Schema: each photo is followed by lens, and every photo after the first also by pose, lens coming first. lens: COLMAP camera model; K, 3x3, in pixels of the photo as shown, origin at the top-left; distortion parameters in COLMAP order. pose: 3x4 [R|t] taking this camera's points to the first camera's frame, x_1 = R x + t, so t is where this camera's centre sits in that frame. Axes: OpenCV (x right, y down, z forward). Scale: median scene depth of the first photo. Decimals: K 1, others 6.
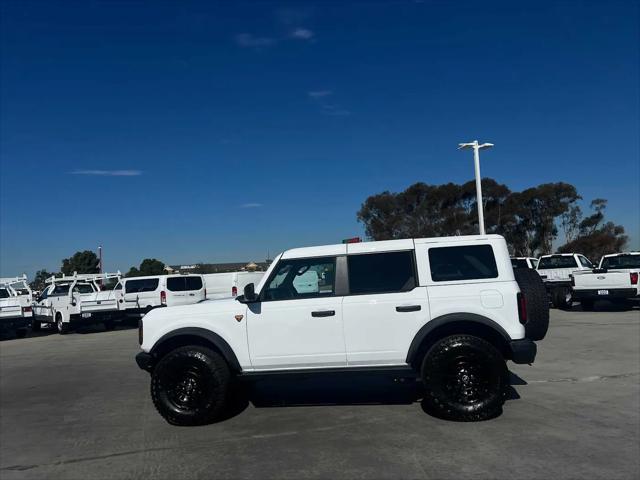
lens RADIAL K [[511.9, 0, 320.0], [0, 511.9, 240.0], [0, 0, 1]] dist [0.008272, -0.003189]
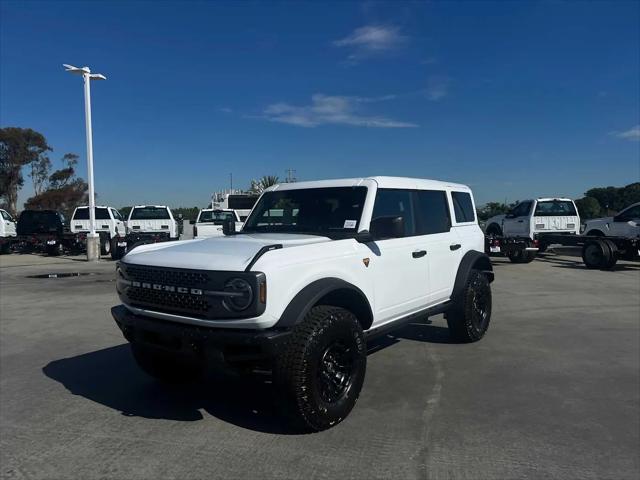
lens RADIAL K [[503.9, 0, 310.1], [0, 503.9, 242.7], [0, 0, 1]] dist [0.000309, 0.108329]
pose [[0.475783, 0.001571, 0.879561, -0.111463], [-0.081973, 0.995725, 0.042563, 0.013229], [-0.875735, -0.092351, 0.473878, 0.096735]]
